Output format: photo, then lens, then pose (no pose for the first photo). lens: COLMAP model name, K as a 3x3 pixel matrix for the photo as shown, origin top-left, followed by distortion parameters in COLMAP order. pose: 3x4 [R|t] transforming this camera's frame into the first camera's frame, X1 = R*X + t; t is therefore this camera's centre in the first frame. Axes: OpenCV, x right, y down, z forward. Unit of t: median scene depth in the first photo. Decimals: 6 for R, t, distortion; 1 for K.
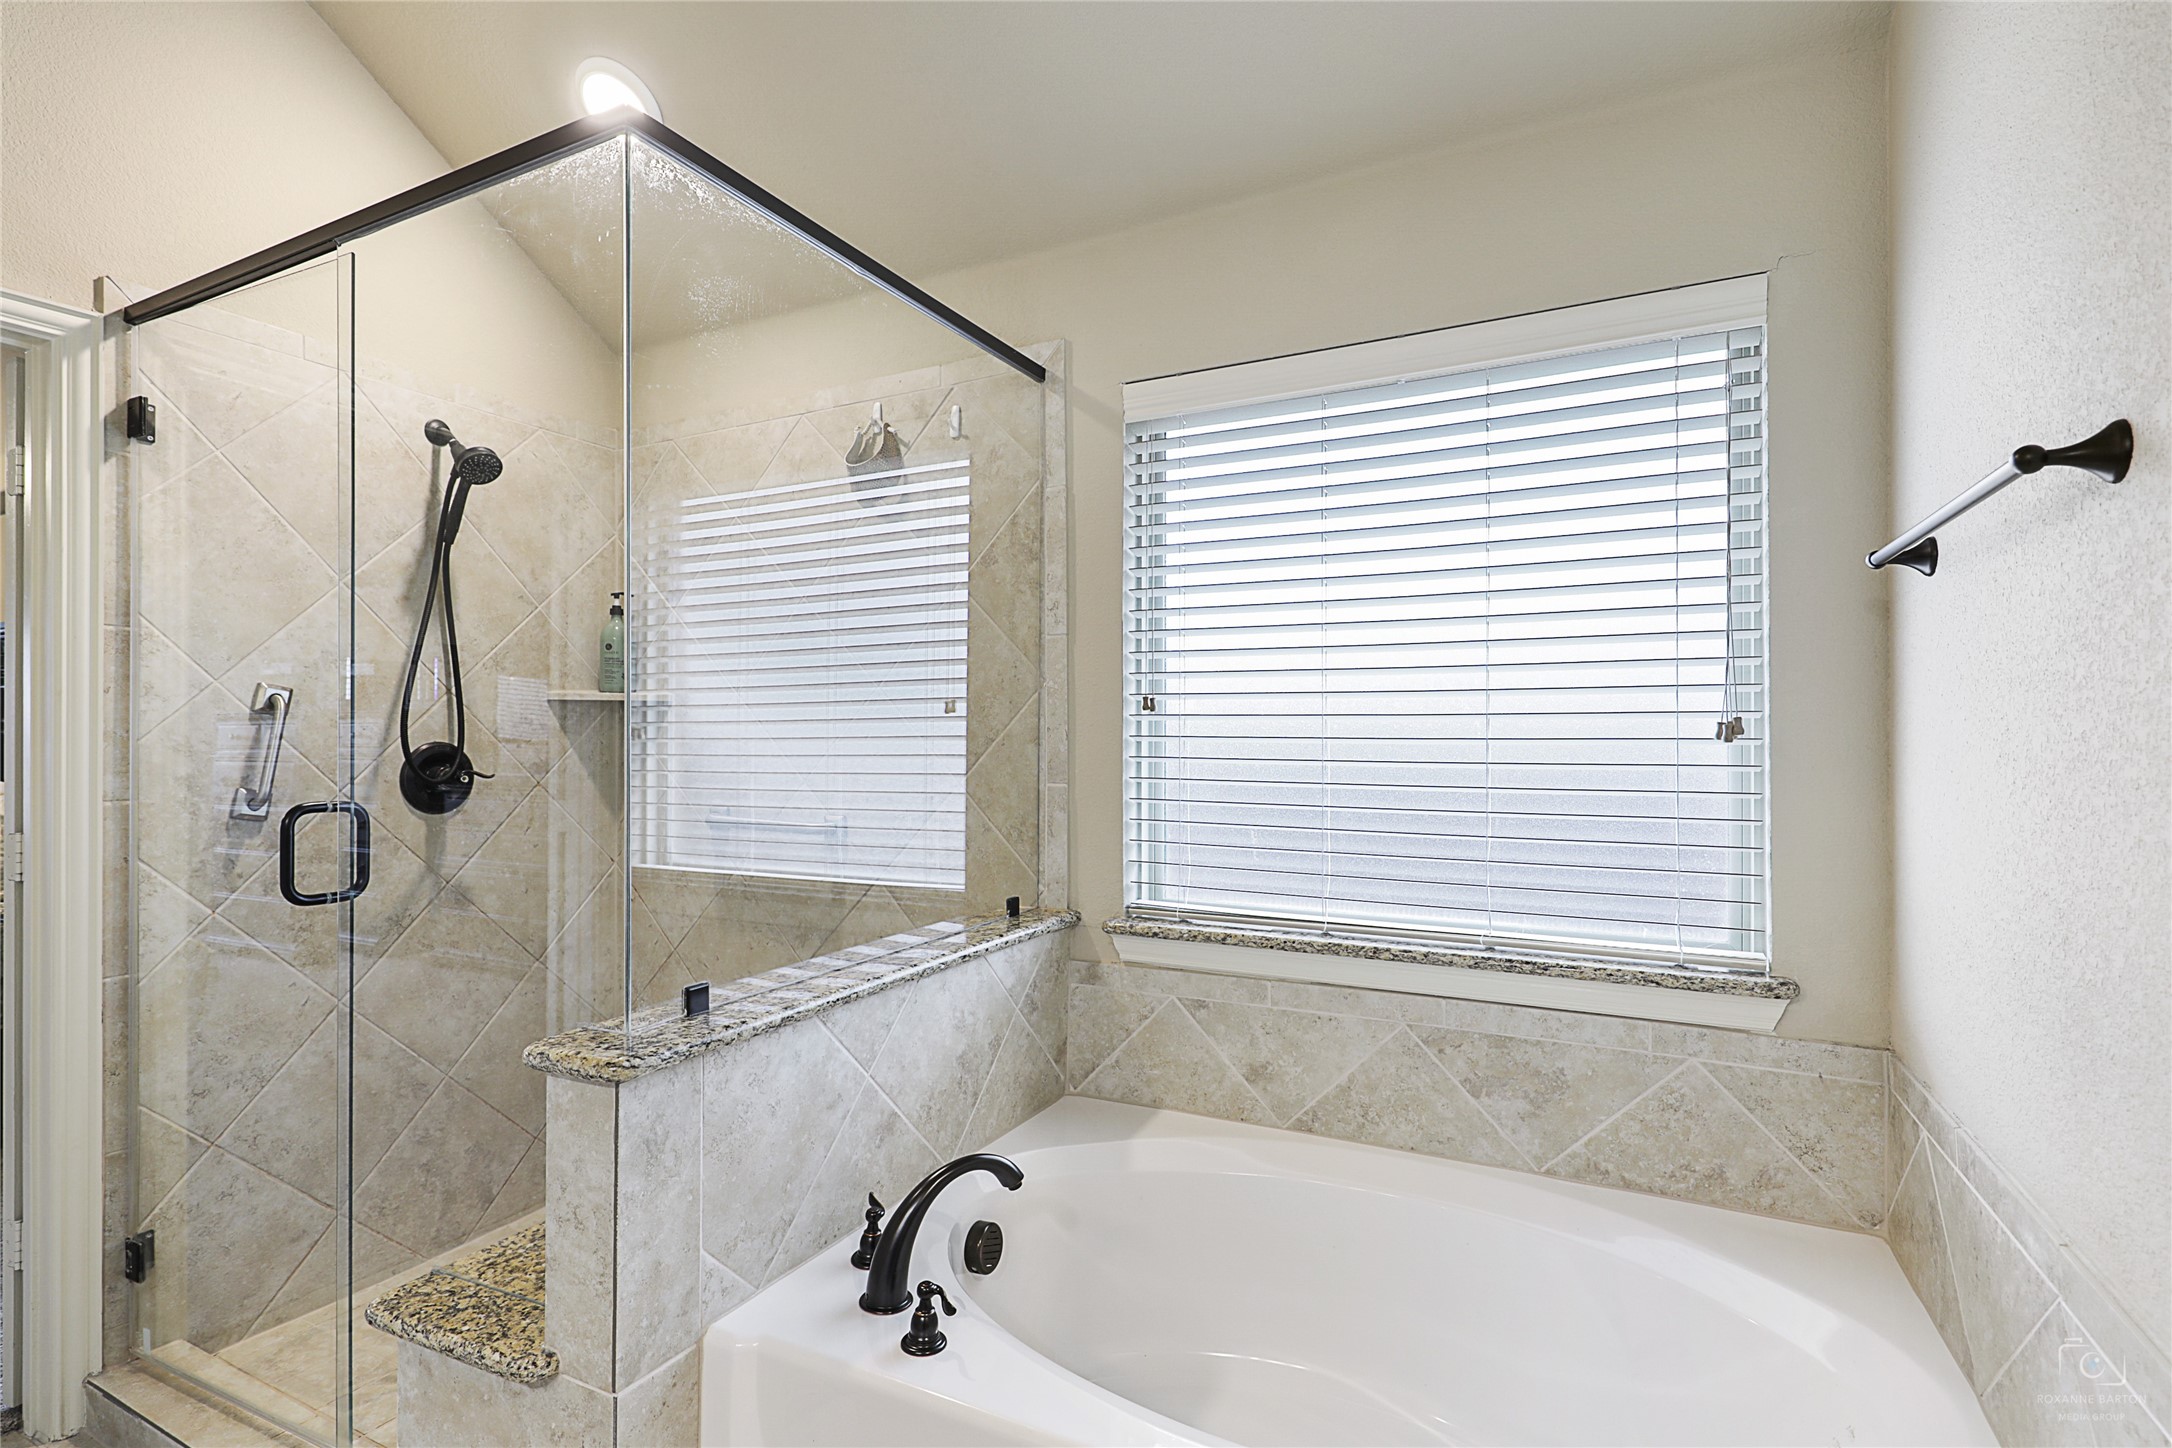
lens RADIAL K [[1019.1, 0, 1097.1], [0, 1019.1, 731.0], [0, 0, 1]] dist [0.001126, -0.000385]
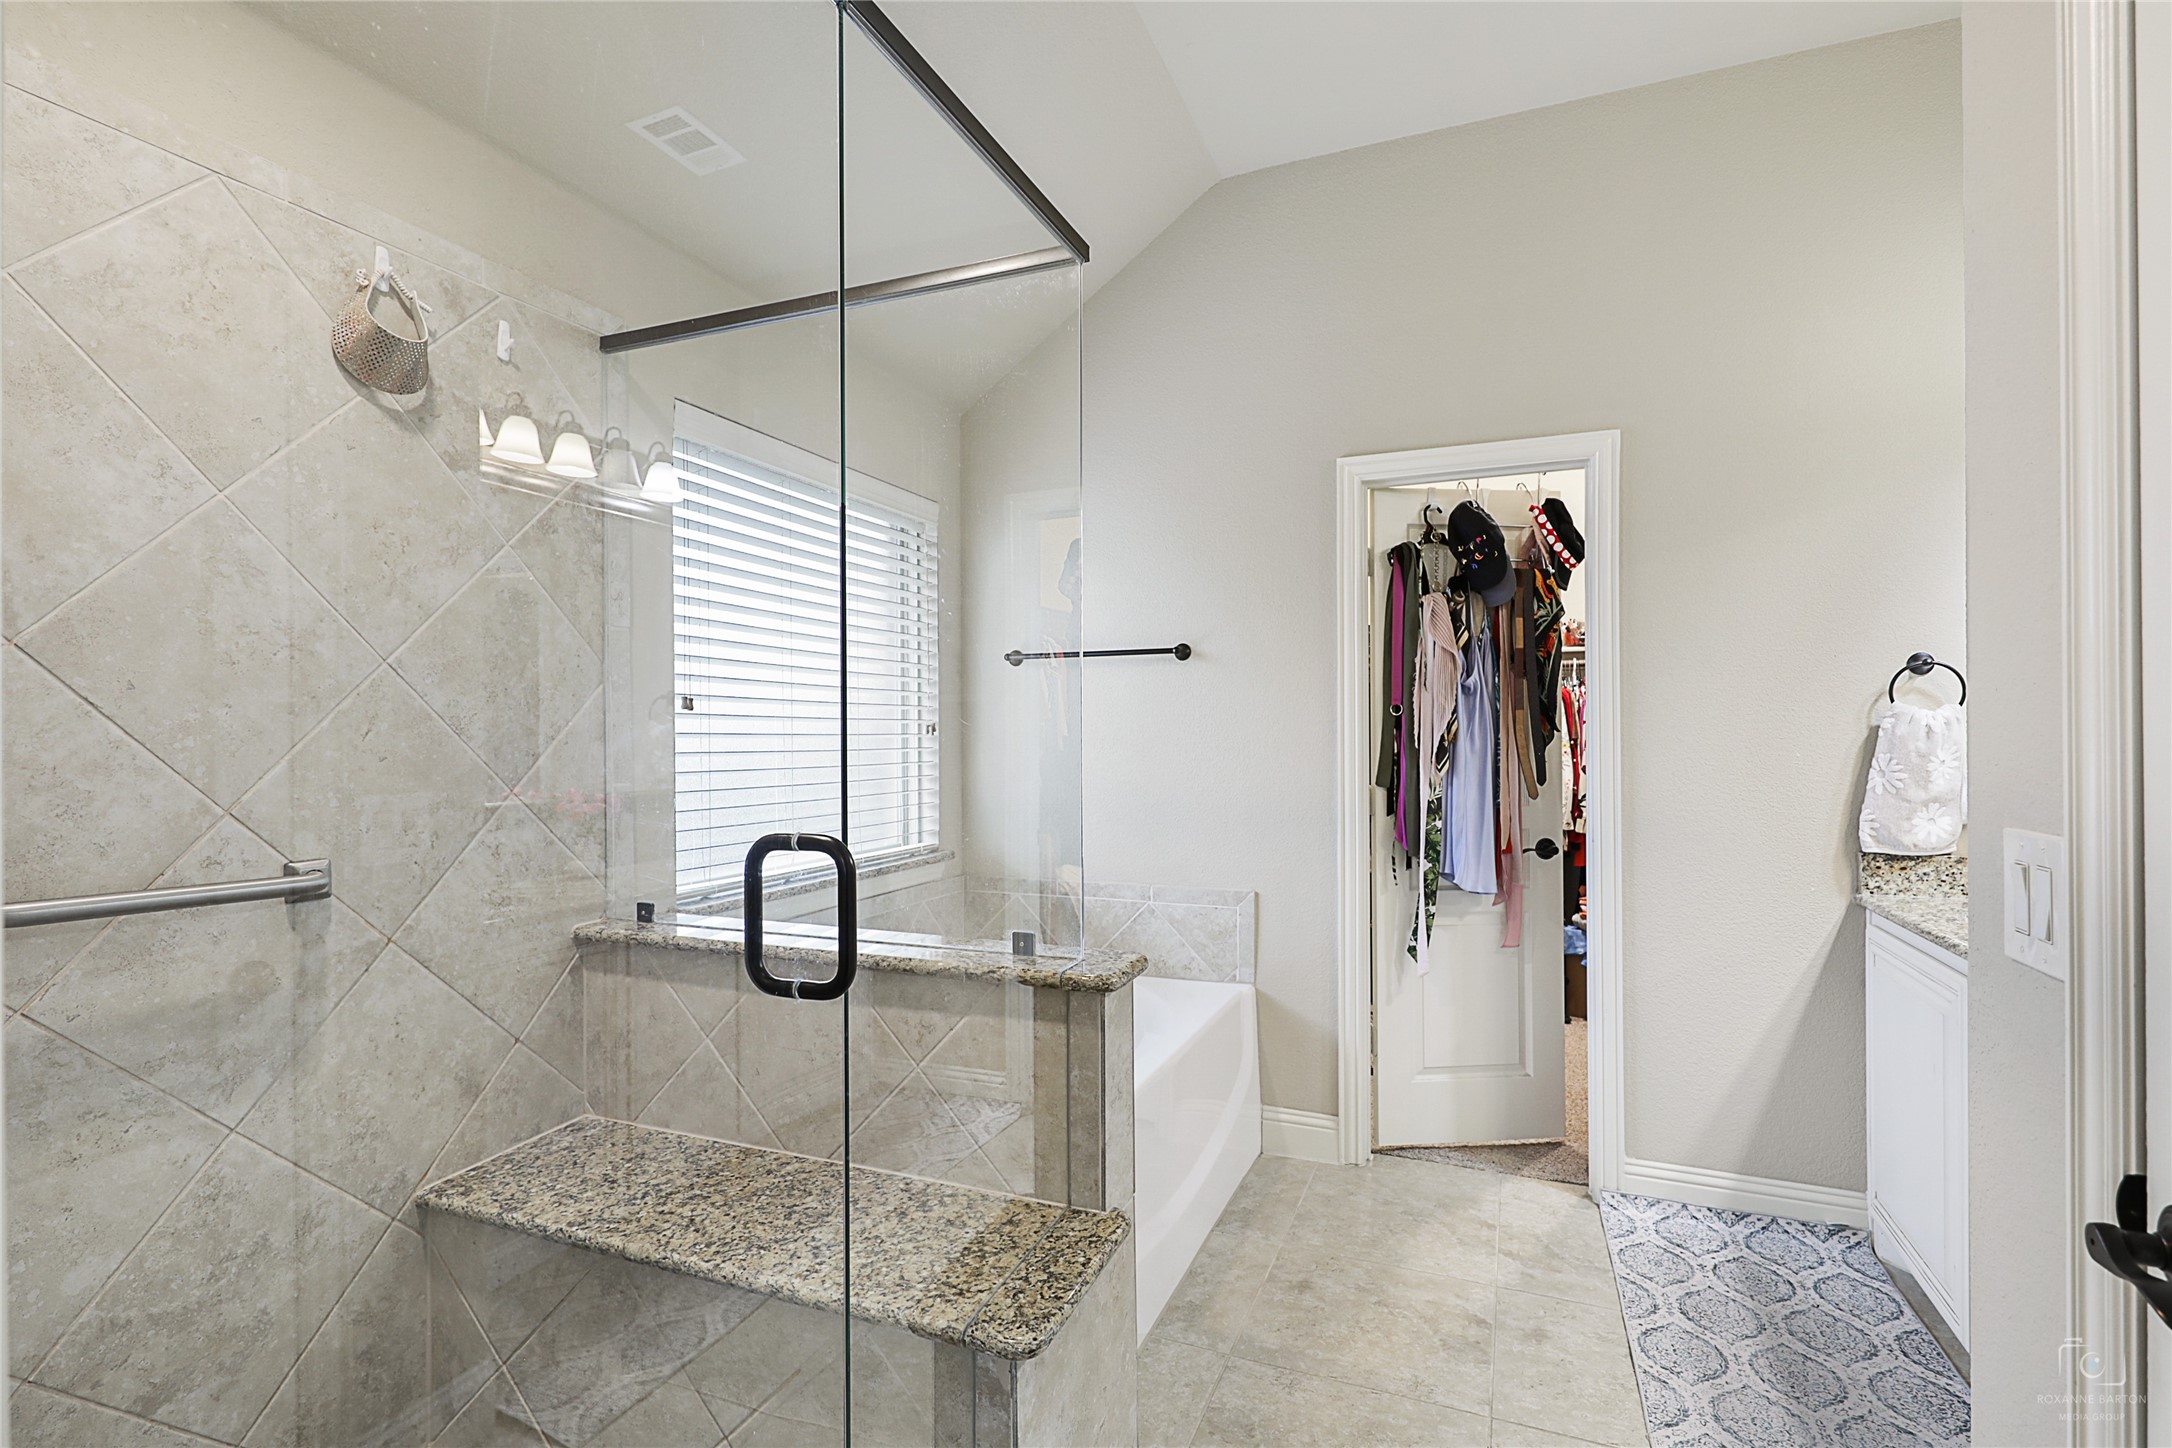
lens RADIAL K [[1019.1, 0, 1089.4], [0, 1019.1, 731.7], [0, 0, 1]] dist [0.001126, -0.000385]
pose [[-0.060588, 0.008604, 0.998126, -1.166916], [0.002844, 0.999960, -0.008447, 0.014389], [-0.998159, 0.002326, -0.060610, 0.711941]]
